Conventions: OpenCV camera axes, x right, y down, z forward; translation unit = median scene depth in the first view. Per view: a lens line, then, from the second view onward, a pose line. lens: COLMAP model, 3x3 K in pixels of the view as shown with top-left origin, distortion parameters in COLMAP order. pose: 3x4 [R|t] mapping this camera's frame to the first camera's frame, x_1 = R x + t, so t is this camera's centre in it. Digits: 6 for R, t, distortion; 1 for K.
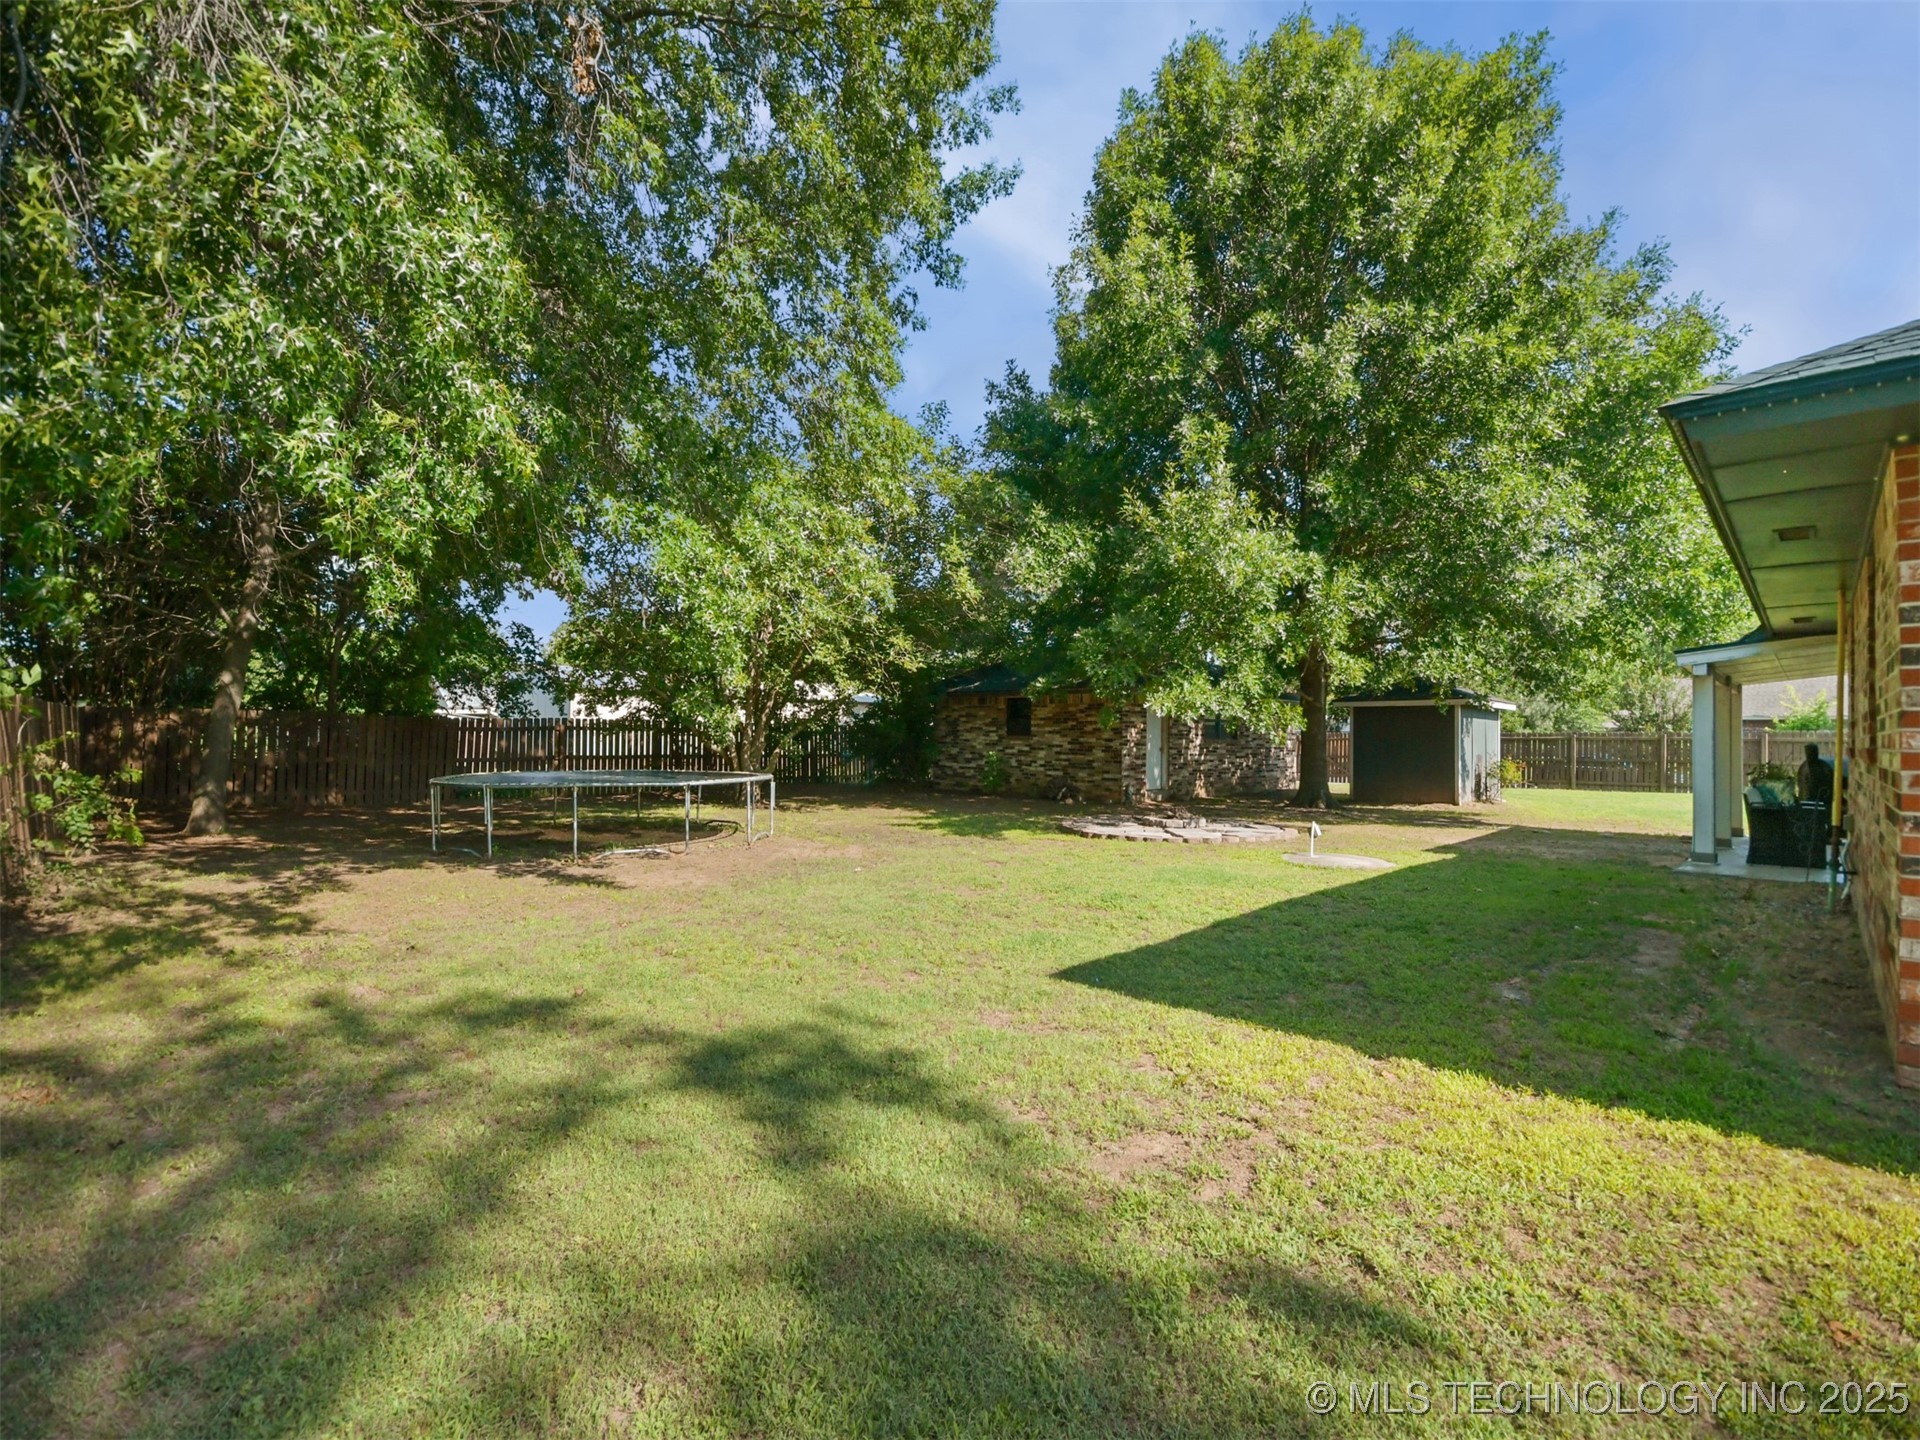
lens RADIAL K [[857.3, 0, 960.0], [0, 857.3, 720.0], [0, 0, 1]] dist [0.011654, -0.000344]
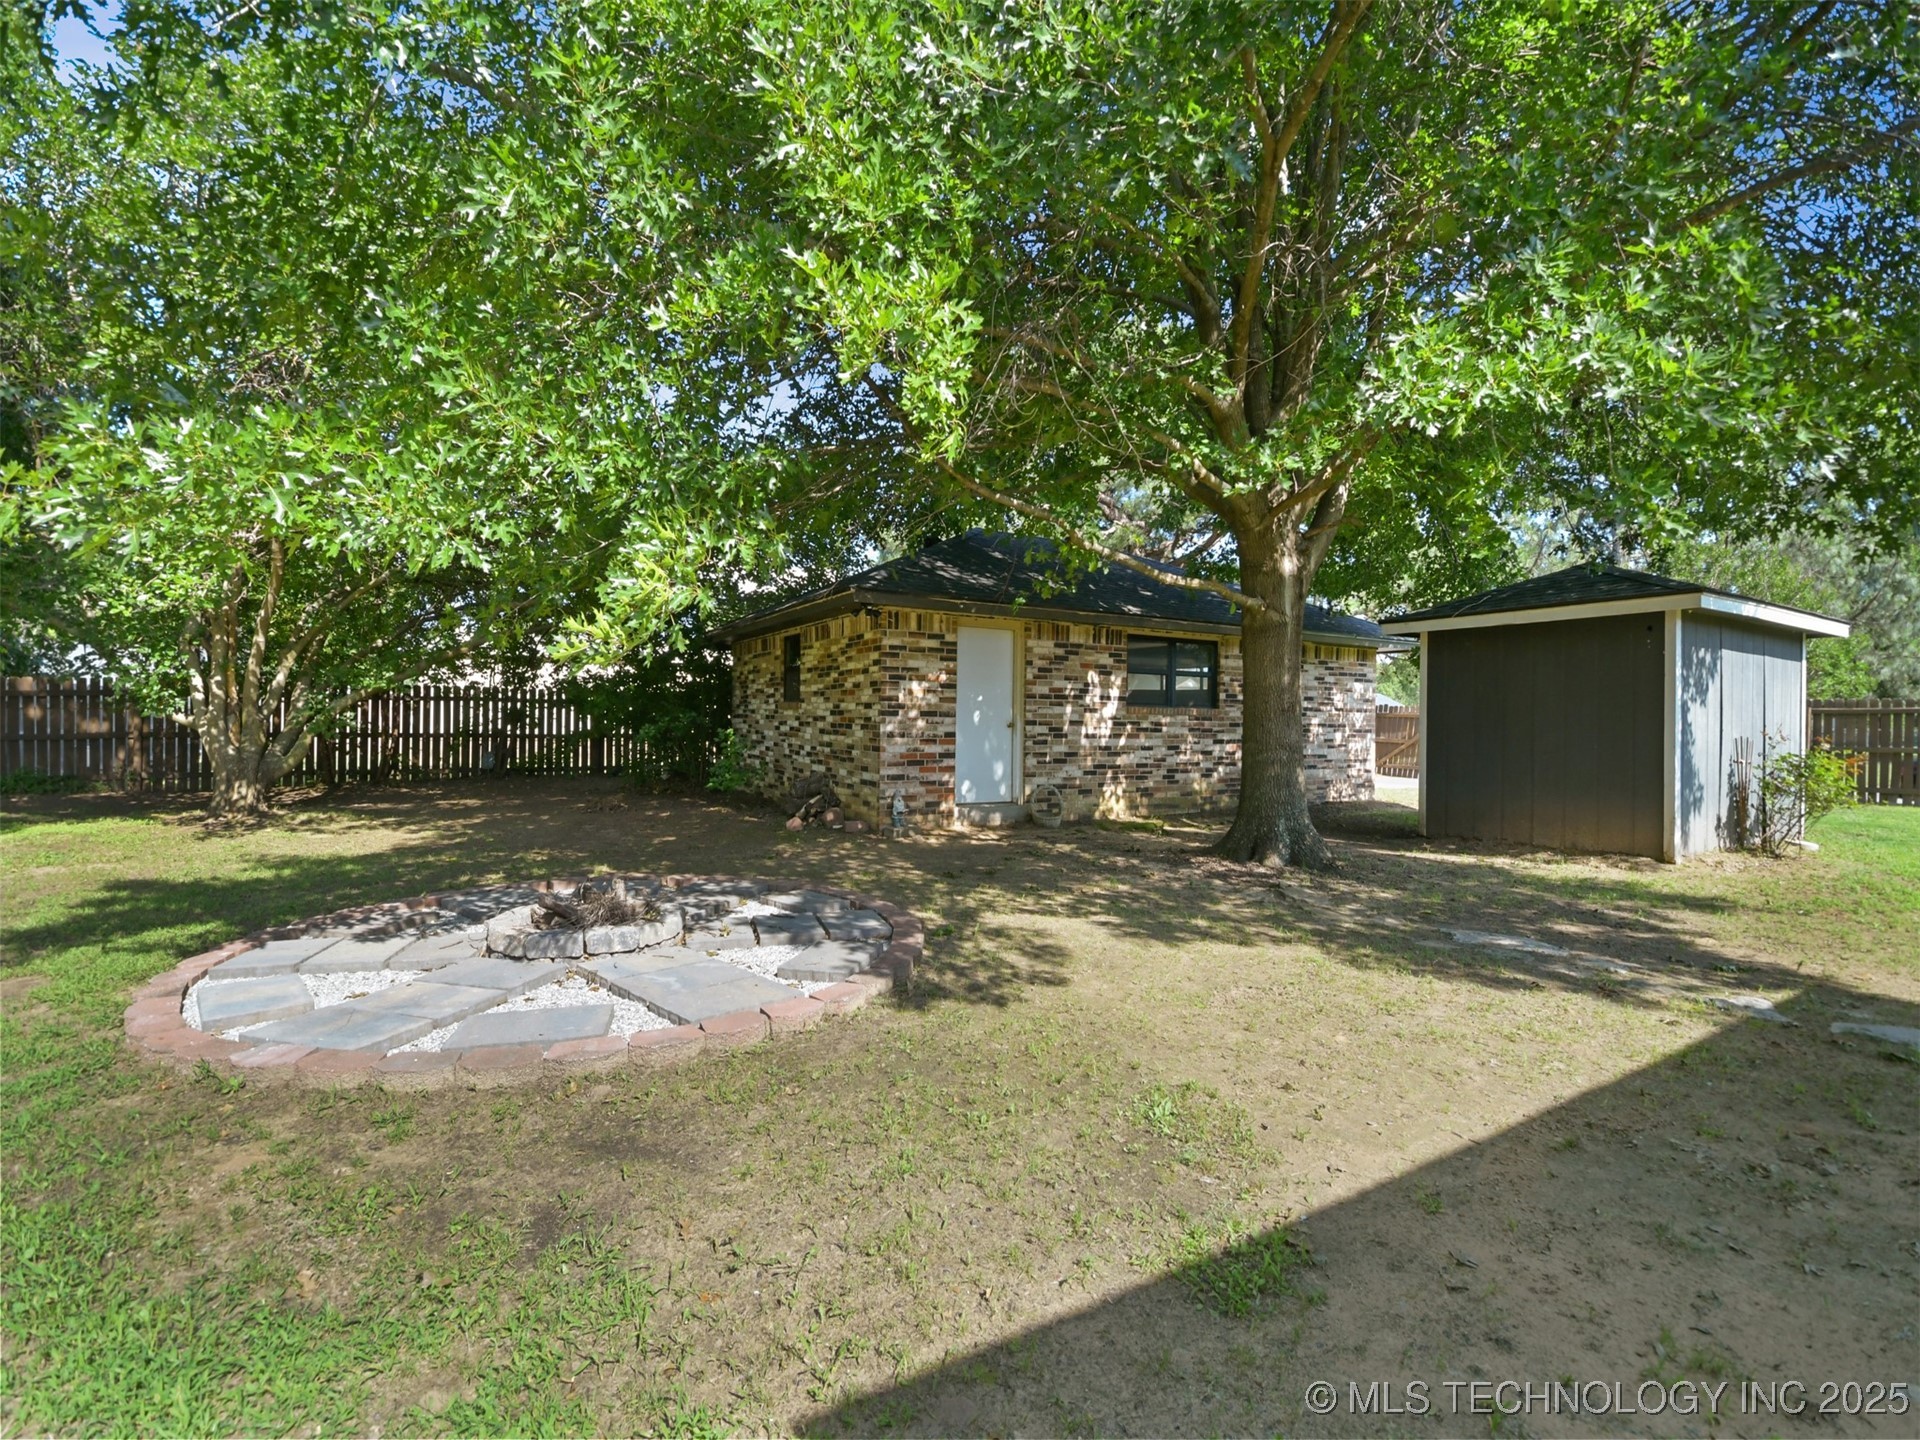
lens RADIAL K [[857.3, 0, 960.0], [0, 857.3, 720.0], [0, 0, 1]] dist [0.011654, -0.000344]
pose [[0.975011, 0.002020, -0.222145, 0.316804], [0.002323, 0.999811, 0.019285, 0.021210], [0.222142, -0.019319, 0.974823, 0.489817]]
